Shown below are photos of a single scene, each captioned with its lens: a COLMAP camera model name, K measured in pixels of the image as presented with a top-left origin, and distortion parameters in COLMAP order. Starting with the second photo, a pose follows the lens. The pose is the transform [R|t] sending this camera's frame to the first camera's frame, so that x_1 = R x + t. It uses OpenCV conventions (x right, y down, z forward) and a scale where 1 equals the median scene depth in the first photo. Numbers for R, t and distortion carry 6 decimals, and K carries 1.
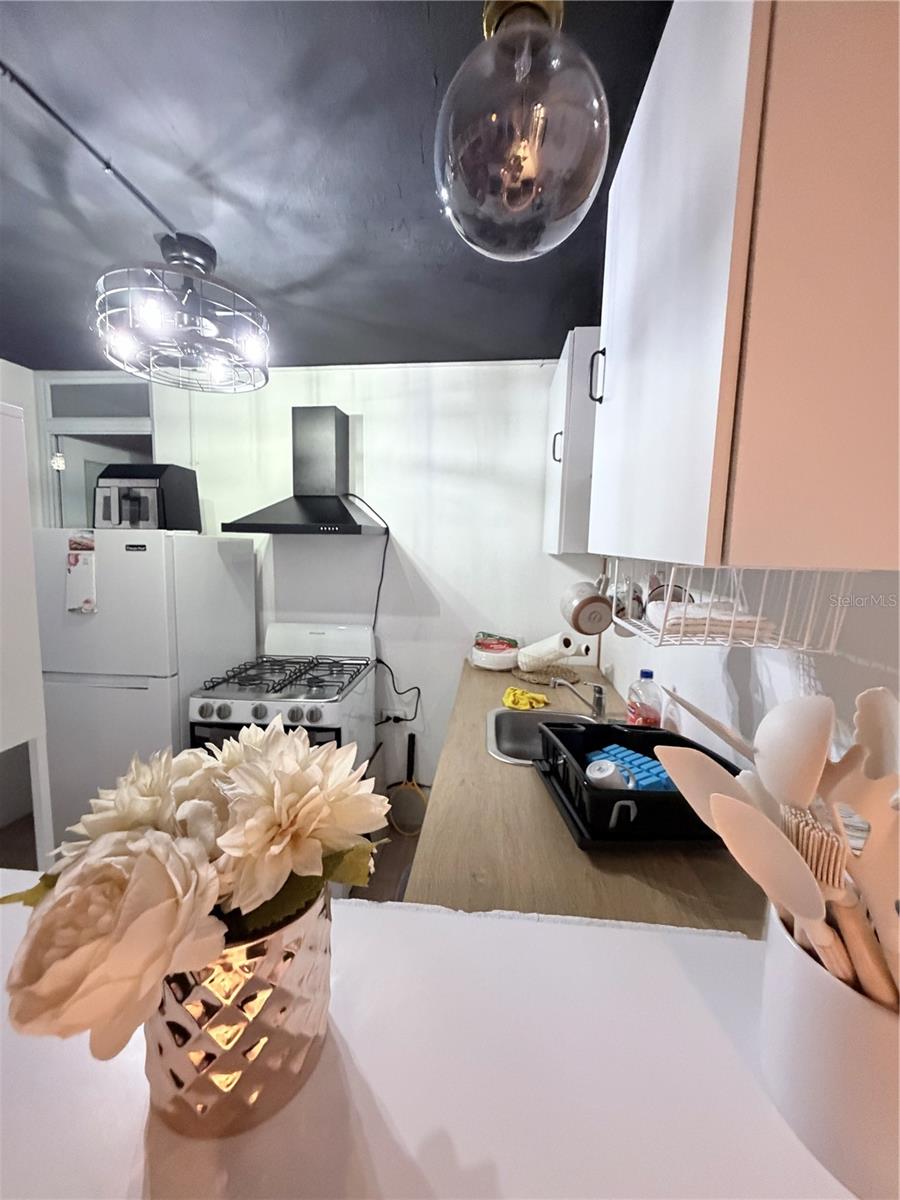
lens RADIAL K [[477.6, 0, 447.7], [0, 477.6, 601.6], [0, 0, 1]] dist [-0.008615, -0.000068]
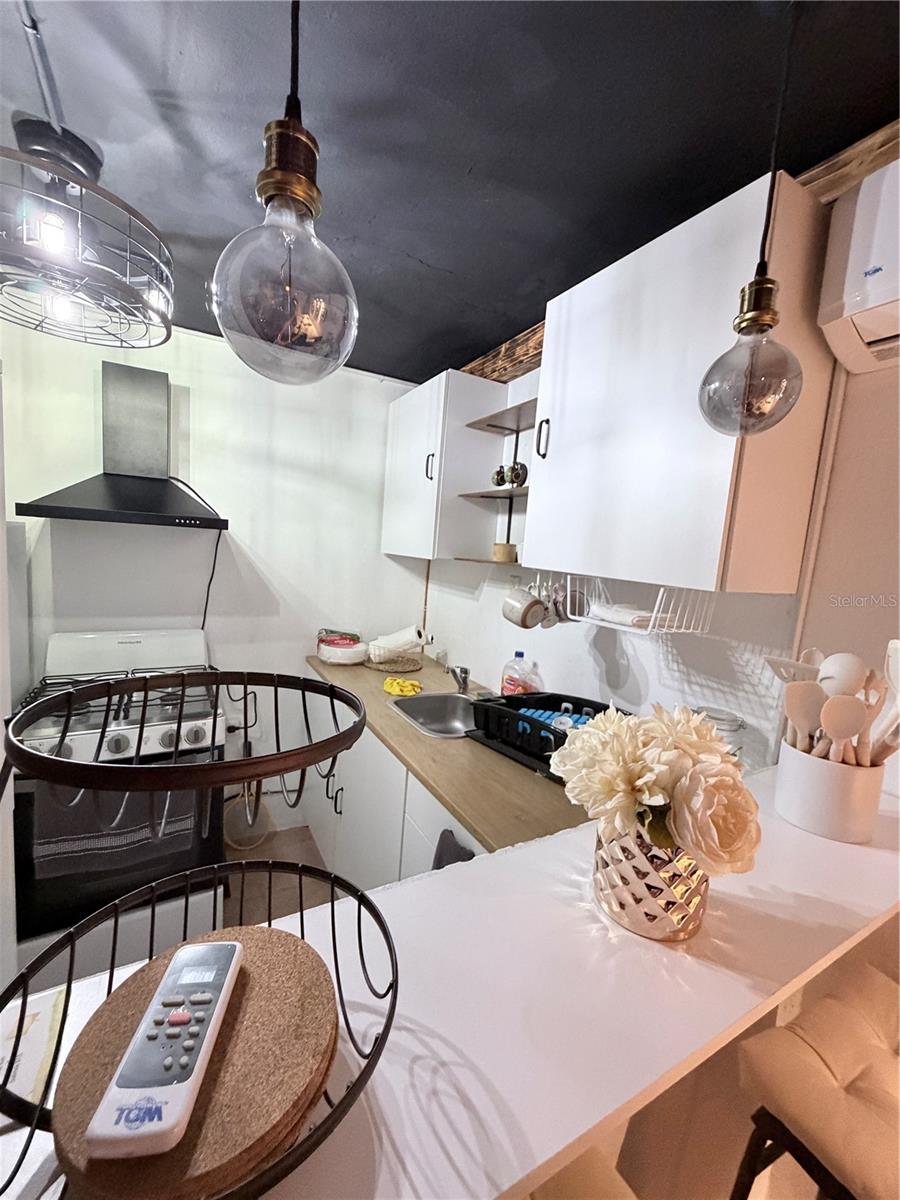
lens RADIAL K [[477.6, 0, 447.7], [0, 477.6, 601.6], [0, 0, 1]] dist [-0.008615, -0.000068]
pose [[0.822372, -0.029223, 0.568200, -0.344631], [0.014024, 0.999418, 0.031103, -0.026978], [-0.568778, -0.017610, 0.822303, 0.014151]]
